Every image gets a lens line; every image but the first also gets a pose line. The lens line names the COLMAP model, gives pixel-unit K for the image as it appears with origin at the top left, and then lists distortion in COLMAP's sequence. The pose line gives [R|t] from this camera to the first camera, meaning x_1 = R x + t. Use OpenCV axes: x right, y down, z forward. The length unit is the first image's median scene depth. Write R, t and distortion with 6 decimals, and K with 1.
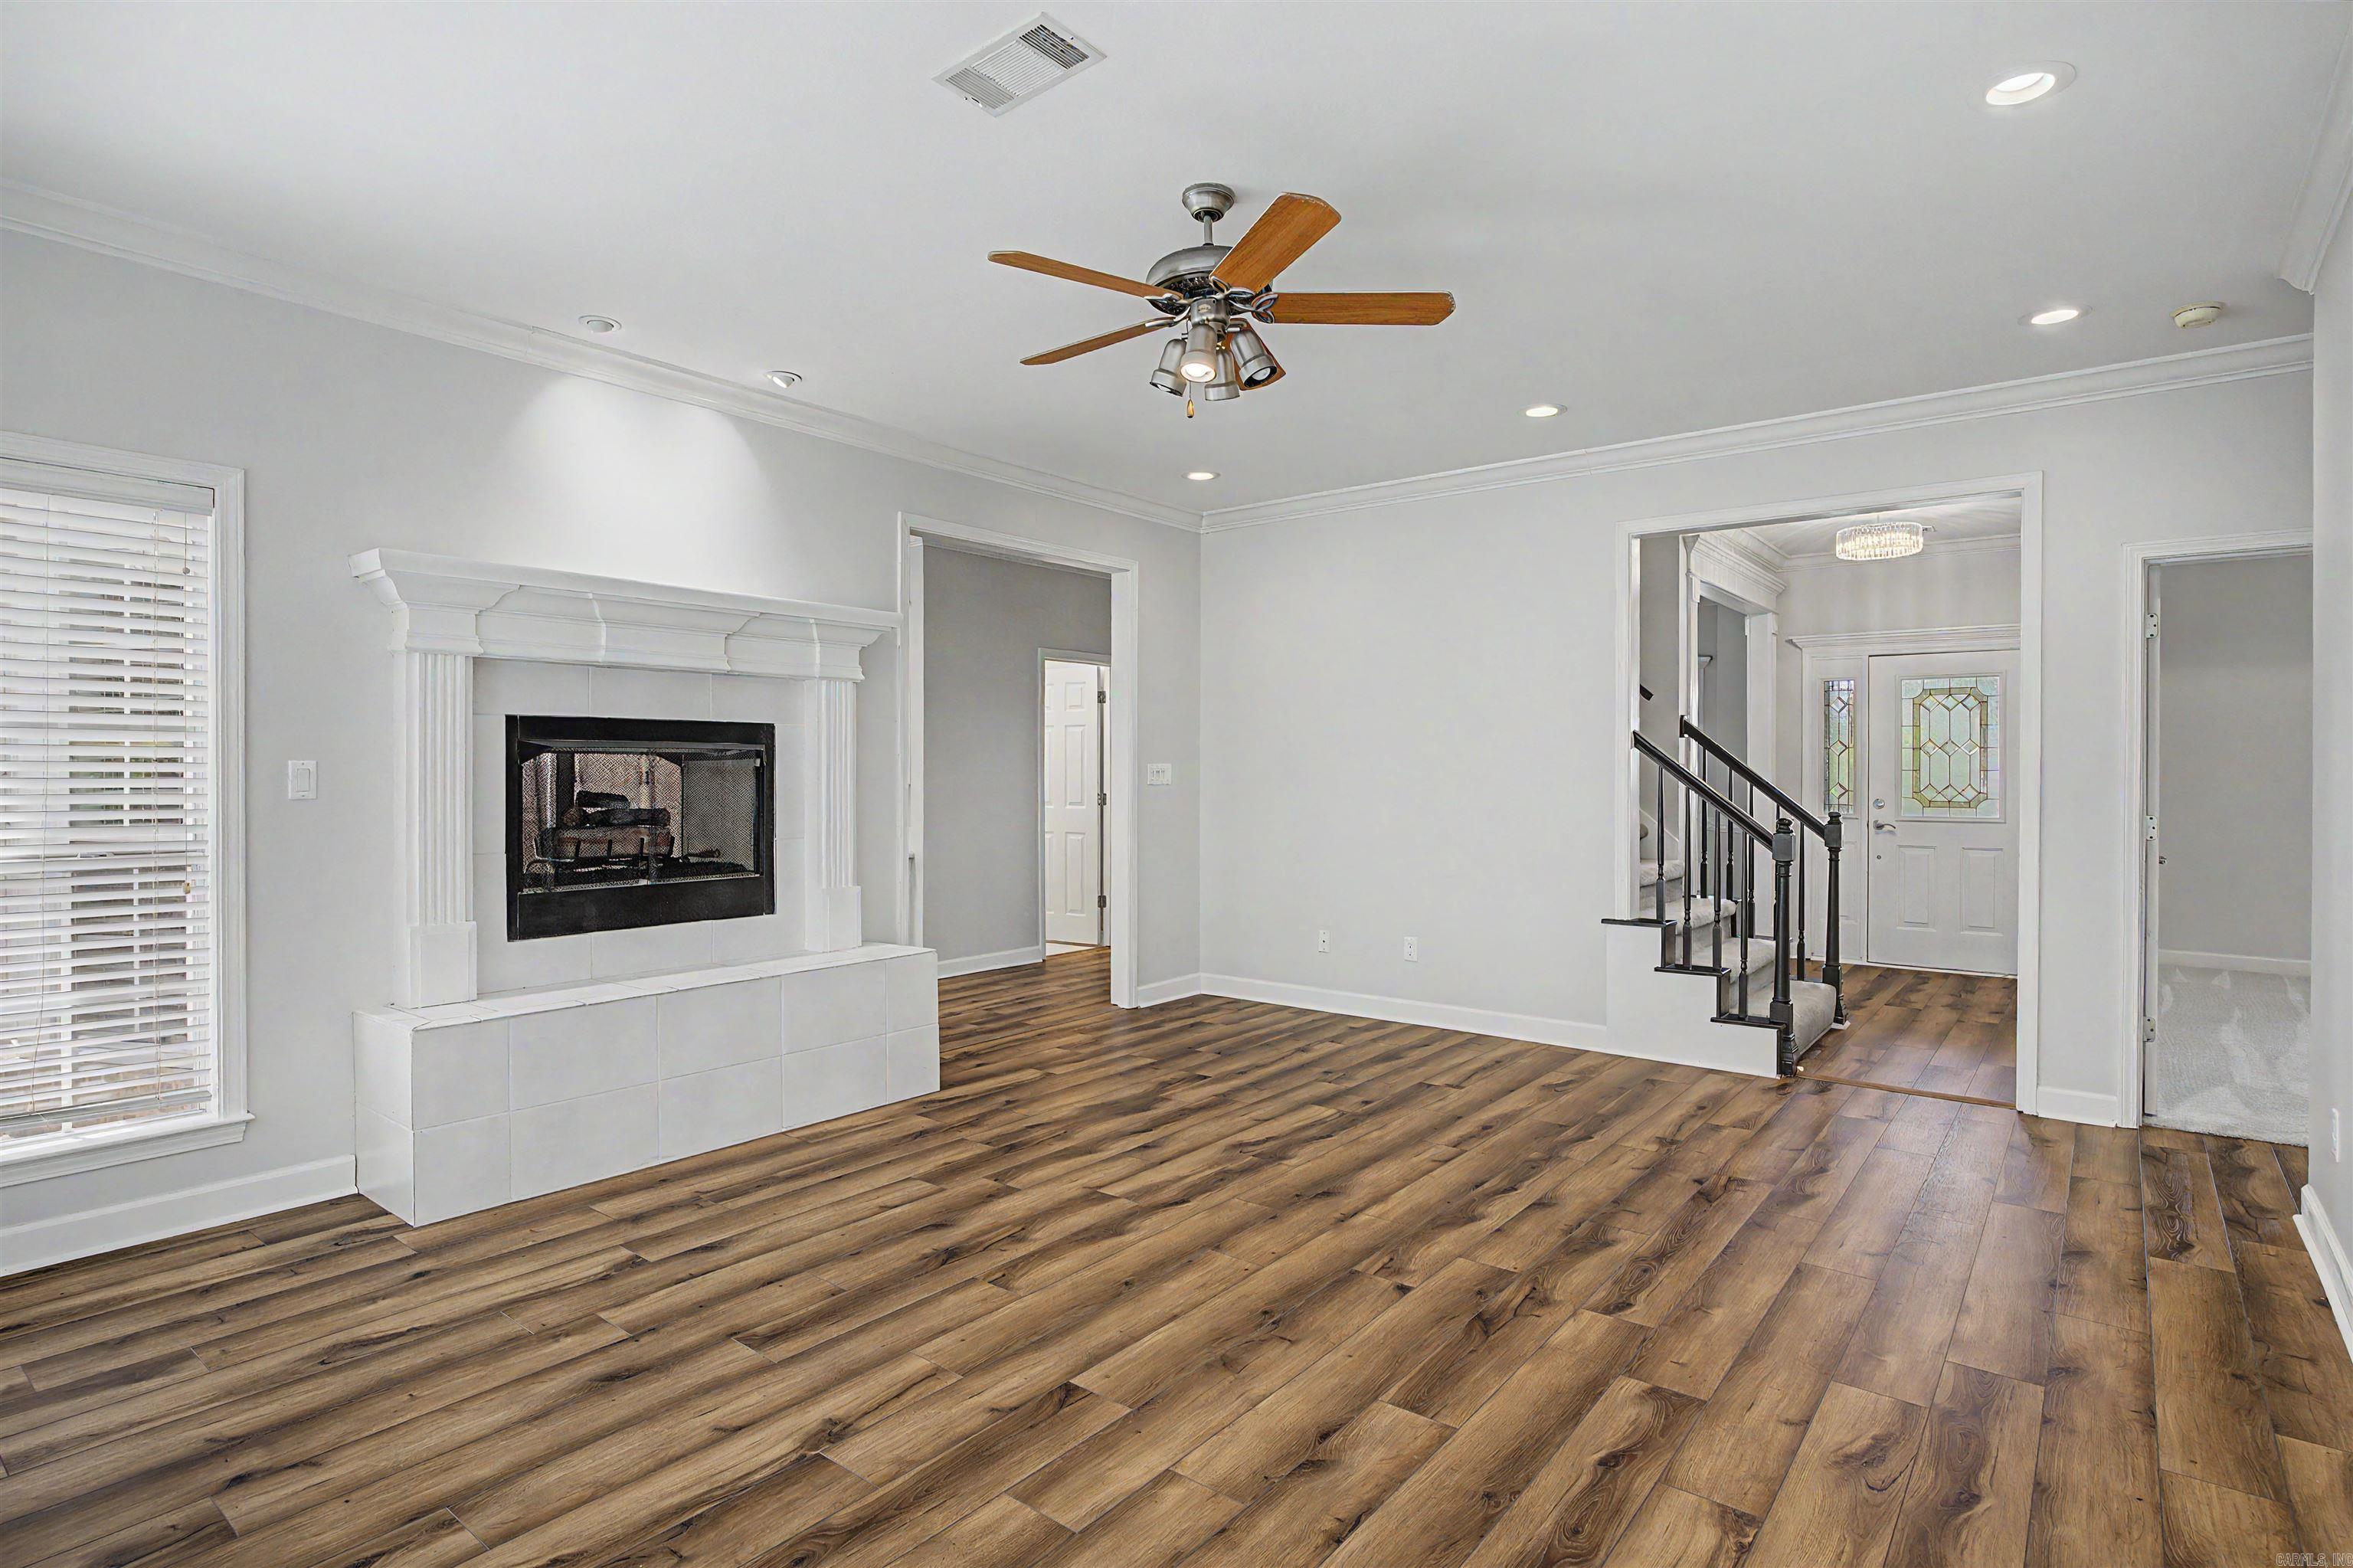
lens RADIAL K [[1198.8, 0, 1183.2], [0, 1198.8, 779.4], [0, 0, 1]] dist [-0.012965, 0.000617]
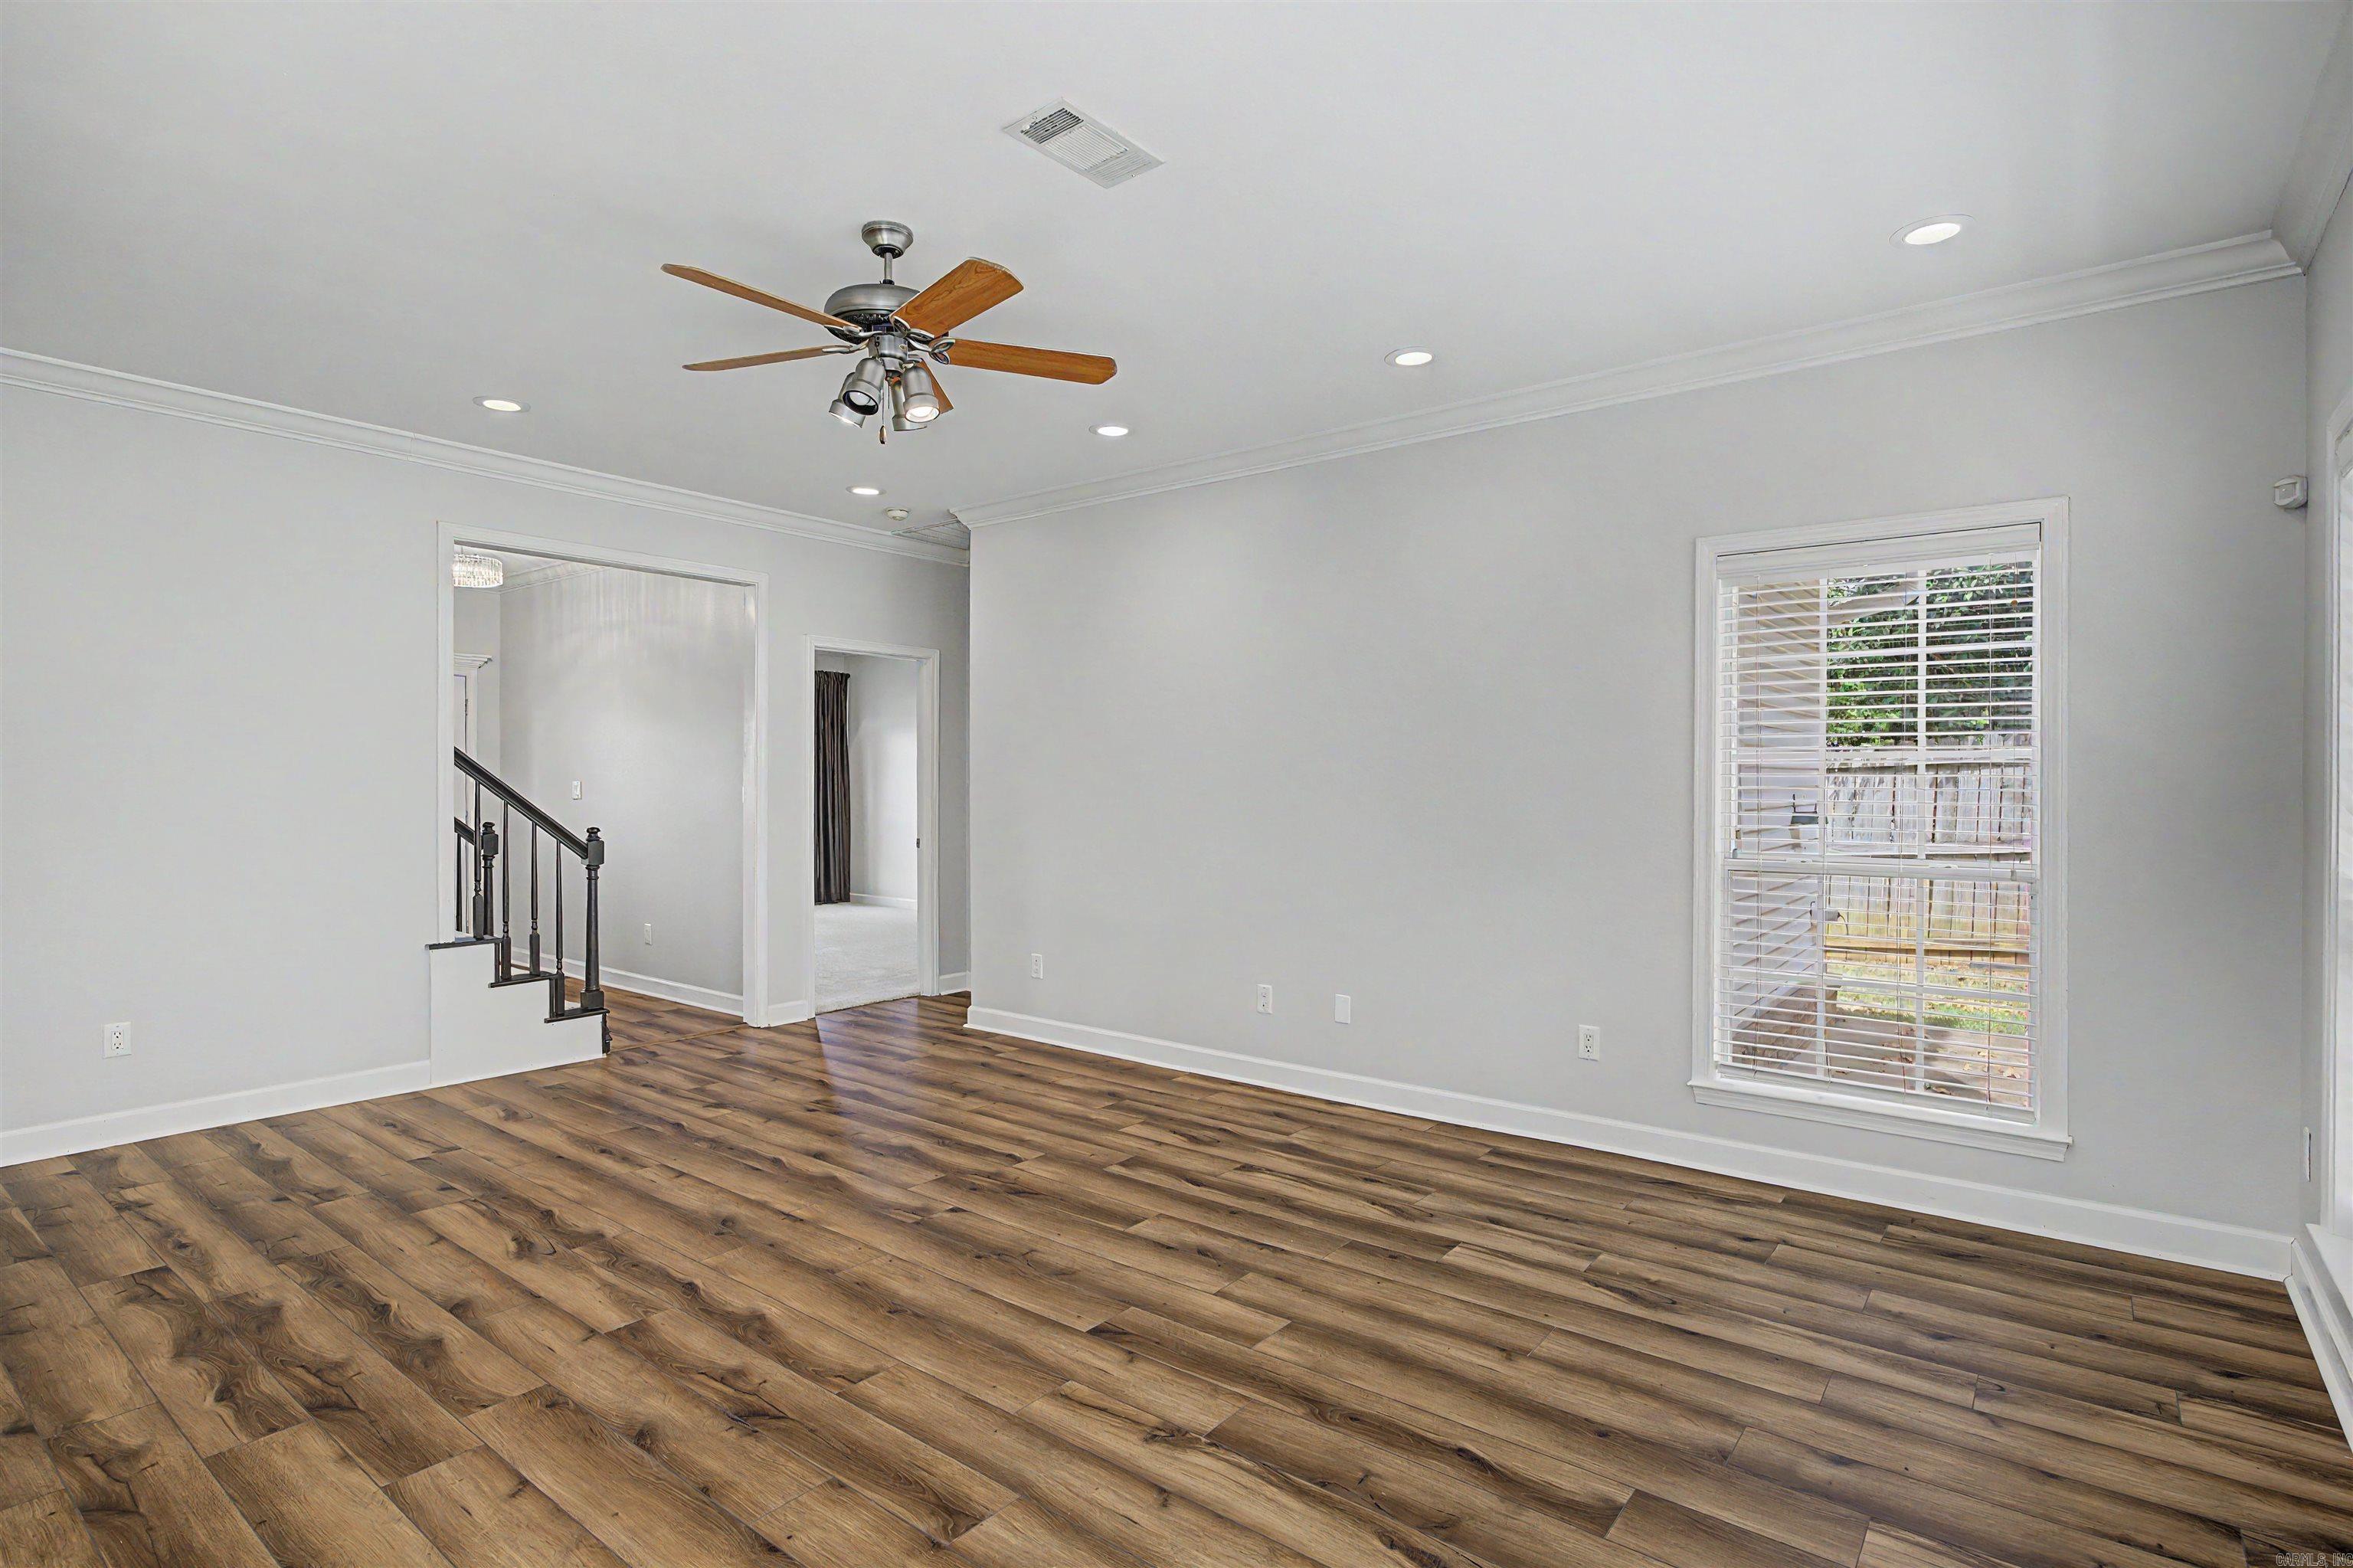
lens RADIAL K [[1164.4, 0, 1177.2], [0, 1164.4, 785.9], [0, 0, 1]] dist [0.000860, 0.001461]
pose [[-0.003279, -0.004162, 0.999986, -0.898581], [0.003445, 0.999985, 0.004174, -0.013314], [-0.999989, 0.003459, -0.003265, 0.686032]]
